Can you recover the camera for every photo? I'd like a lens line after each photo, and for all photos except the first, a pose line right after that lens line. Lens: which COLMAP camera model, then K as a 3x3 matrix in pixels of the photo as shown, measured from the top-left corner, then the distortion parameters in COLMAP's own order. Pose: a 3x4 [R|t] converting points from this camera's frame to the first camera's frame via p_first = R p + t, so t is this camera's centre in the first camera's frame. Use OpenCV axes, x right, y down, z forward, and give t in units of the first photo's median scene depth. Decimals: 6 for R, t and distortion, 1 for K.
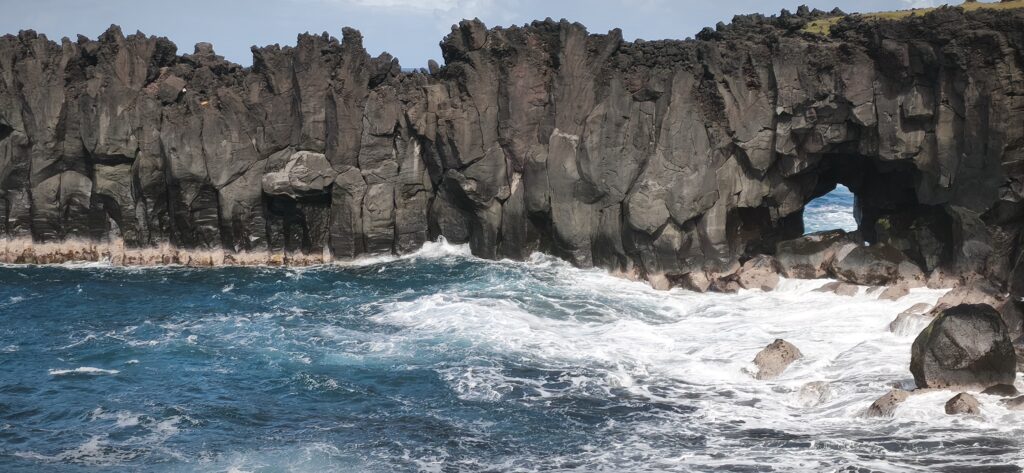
lens RADIAL K [[1862.3, 0, 514.0], [0, 1862.3, 236.6], [0, 0, 1]] dist [0.108861, 0.000000]
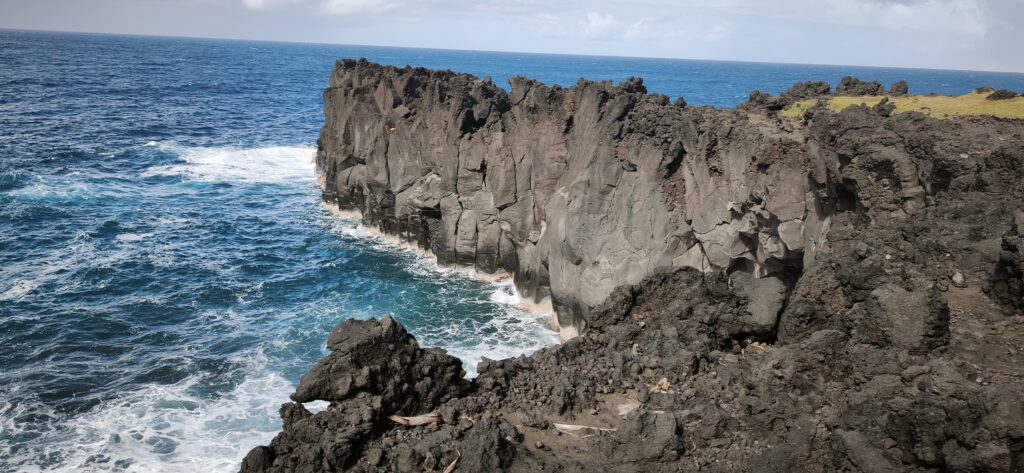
lens RADIAL K [[807.9, 0, 512.2], [0, 807.9, 237.4], [0, 0, 1]] dist [0.039924, -0.007715]
pose [[0.782950, 0.164781, -0.599864, 0.274376], [-0.088017, 0.983923, 0.155400, -0.097350], [0.615827, -0.068872, 0.784865, 0.622970]]
